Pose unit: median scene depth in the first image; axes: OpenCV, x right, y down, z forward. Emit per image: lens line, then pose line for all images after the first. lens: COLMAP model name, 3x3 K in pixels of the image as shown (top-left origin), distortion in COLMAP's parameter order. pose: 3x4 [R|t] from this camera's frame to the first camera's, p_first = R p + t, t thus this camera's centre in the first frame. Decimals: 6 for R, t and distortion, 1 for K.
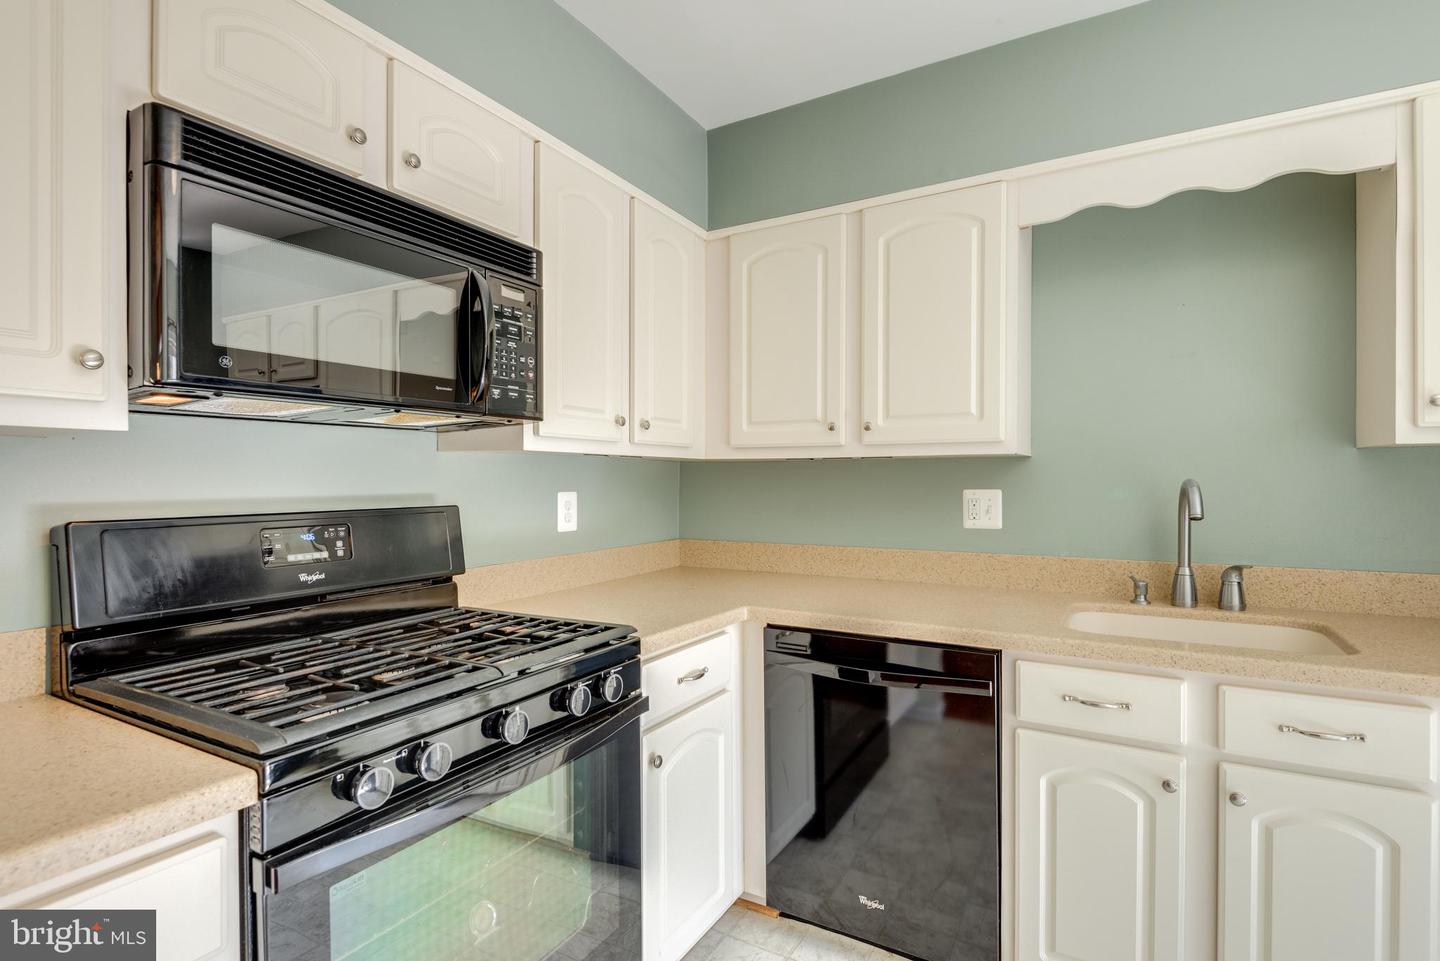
lens RADIAL K [[690.2, 0, 730.9], [0, 690.2, 483.0], [0, 0, 1]] dist [0.014935, -0.012369]
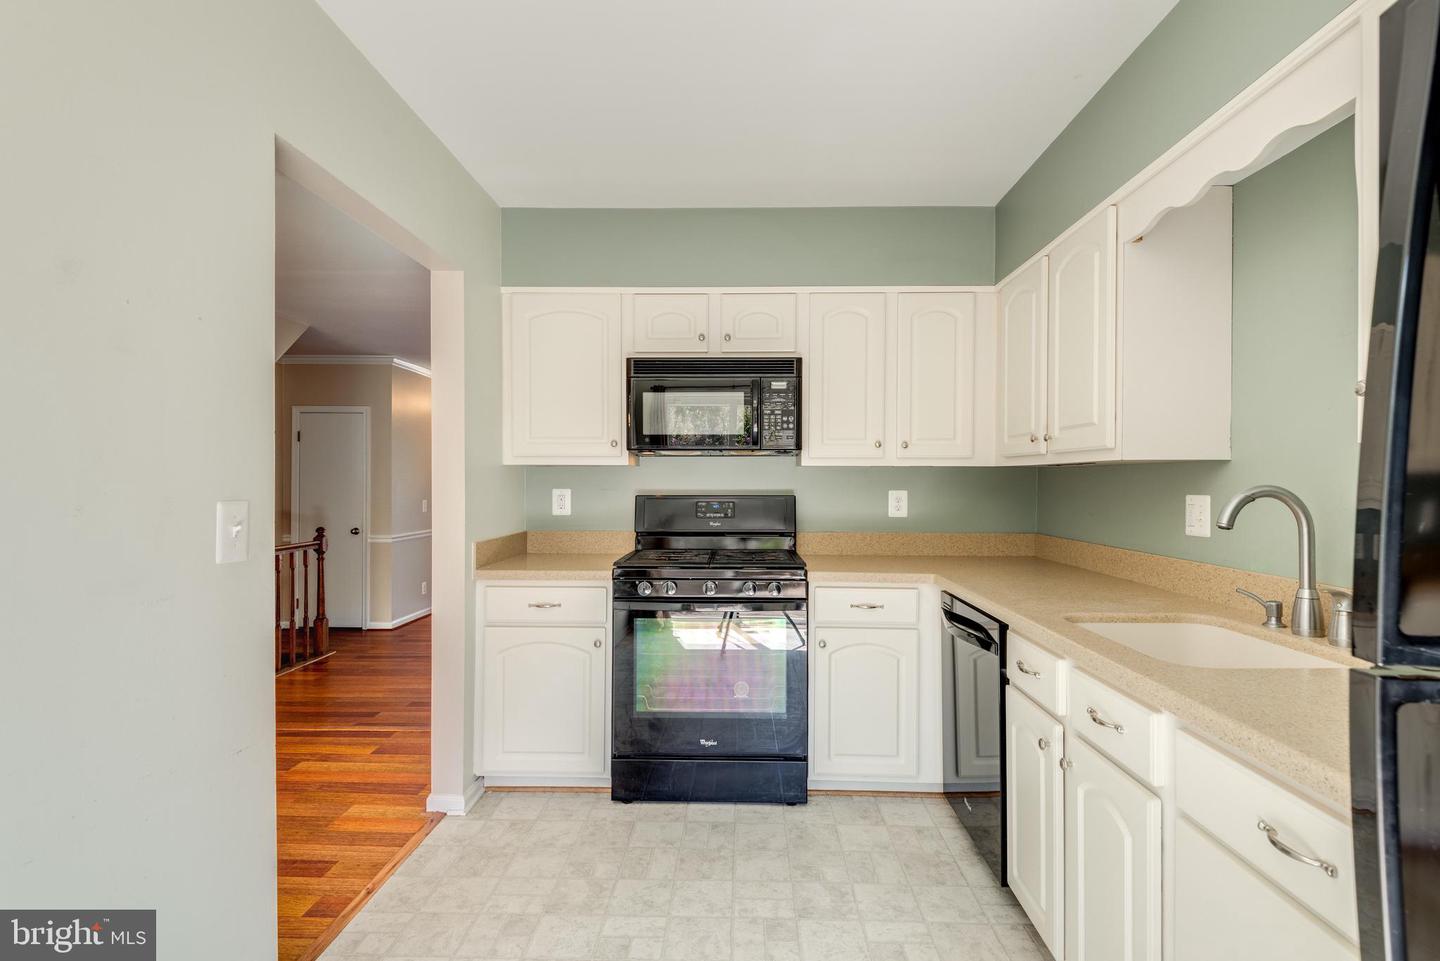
lens RADIAL K [[690.2, 0, 716.6], [0, 690.2, 481.0], [0, 0, 1]] dist [0.014935, -0.012369]
pose [[0.471453, 0.004093, -0.881882, 1.095819], [-0.007804, 0.999969, 0.000469, -0.006366], [0.881857, 0.006661, 0.471471, -0.046005]]
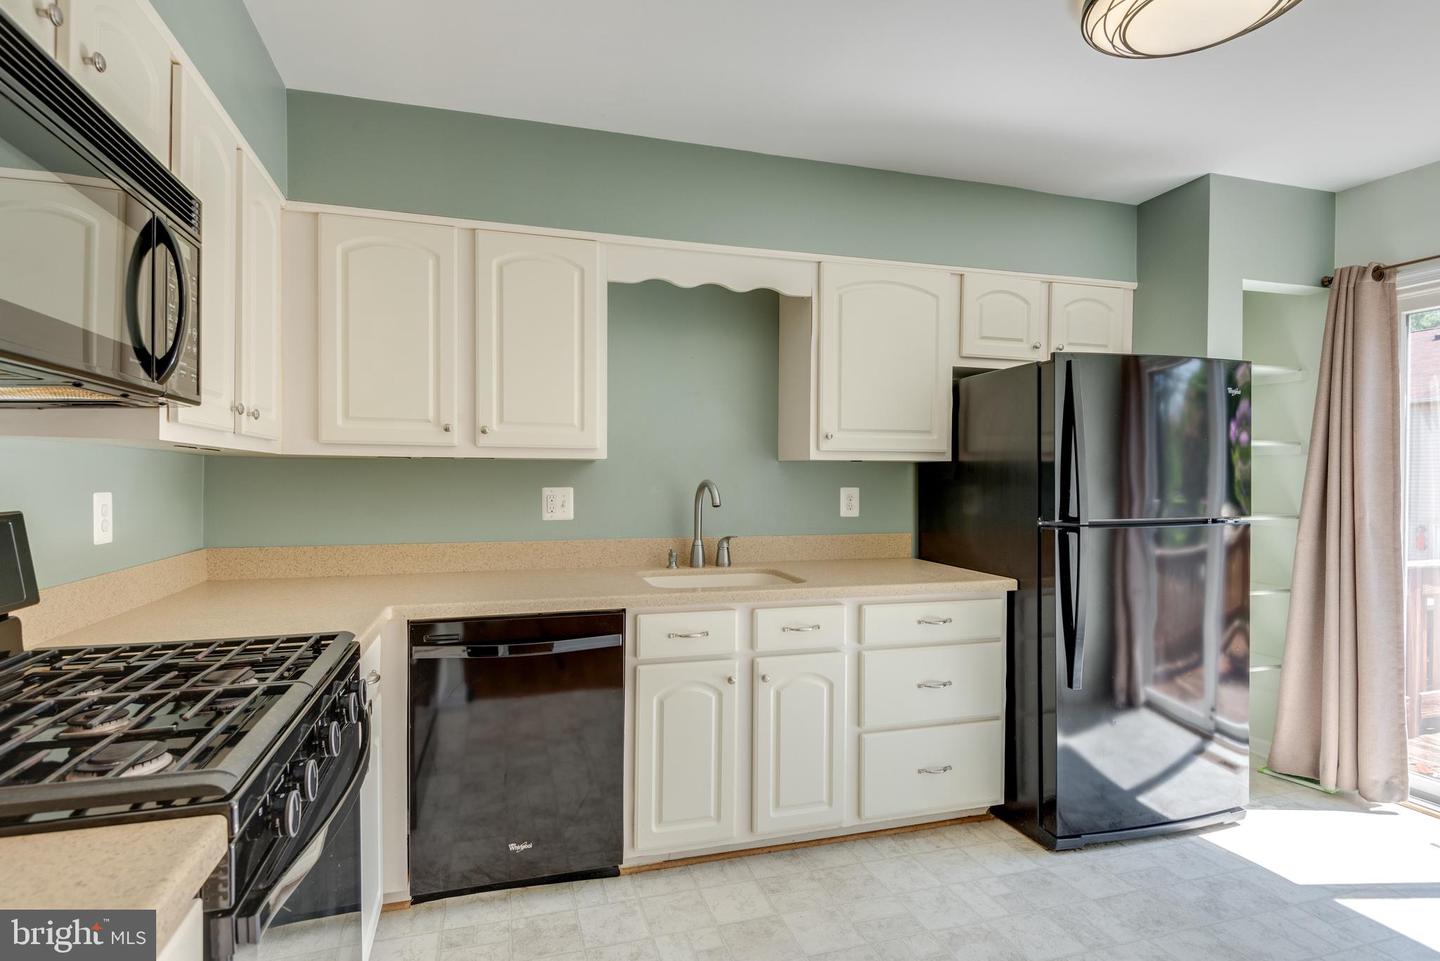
lens RADIAL K [[690.2, 0, 688.2], [0, 690.2, 490.2], [0, 0, 1]] dist [0.014935, -0.012369]
pose [[0.705675, -0.006057, 0.708510, -0.397794], [-0.002479, 0.999936, 0.011018, 0.000669], [-0.708532, -0.009531, 0.705615, -0.004266]]
